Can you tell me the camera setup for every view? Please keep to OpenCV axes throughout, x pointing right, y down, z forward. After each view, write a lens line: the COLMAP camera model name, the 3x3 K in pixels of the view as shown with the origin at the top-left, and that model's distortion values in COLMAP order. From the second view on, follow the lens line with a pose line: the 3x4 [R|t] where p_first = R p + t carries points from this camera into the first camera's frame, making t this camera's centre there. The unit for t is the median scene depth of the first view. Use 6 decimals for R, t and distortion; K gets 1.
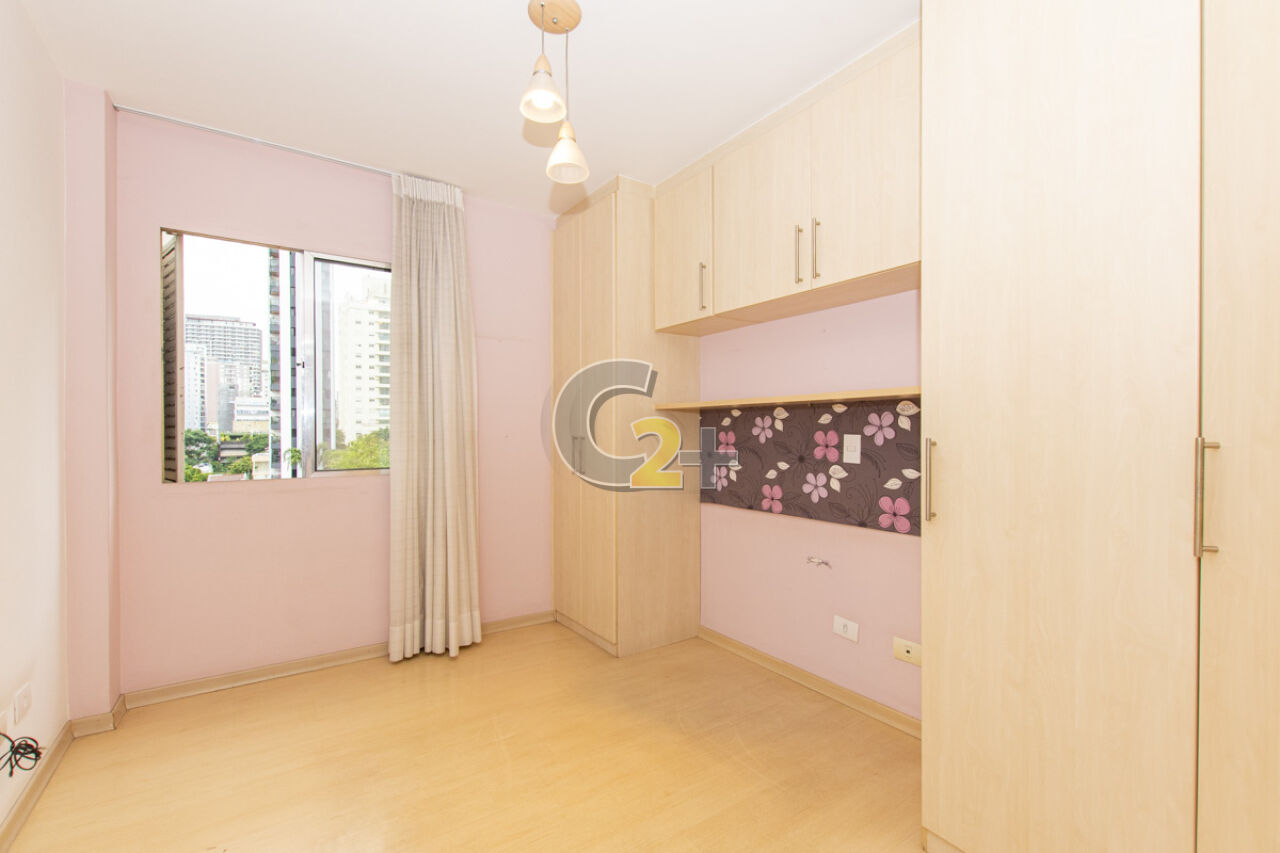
lens RADIAL K [[556.8, 0, 642.7], [0, 556.8, 427.8], [0, 0, 1]] dist [0.004917, 0.000174]
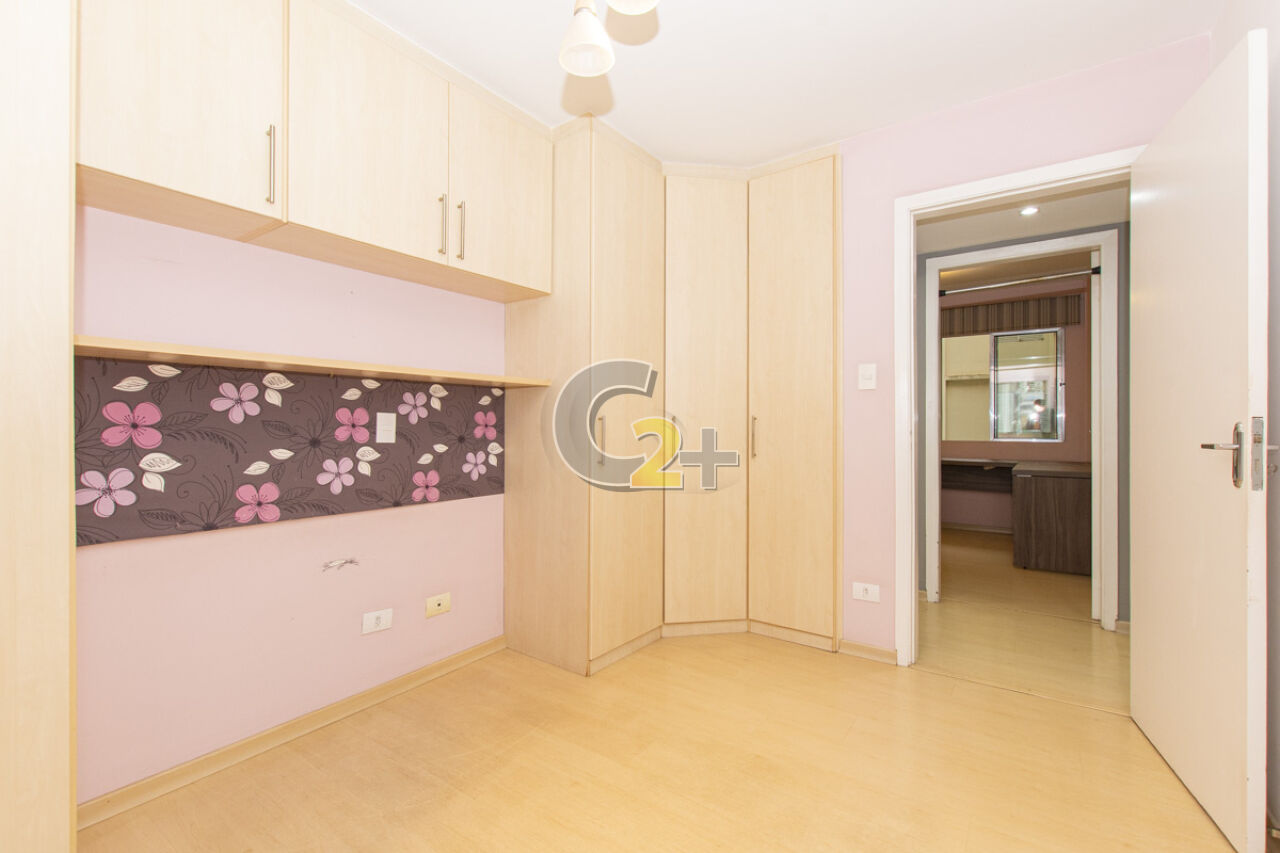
lens RADIAL K [[556.8, 0, 591.5], [0, 556.8, 394.8], [0, 0, 1]] dist [0.004917, 0.000174]
pose [[-0.303777, 0.031610, 0.952219, -0.643170], [-0.031824, 0.998555, -0.043300, 0.011124], [-0.952212, -0.043457, -0.302332, 0.955781]]
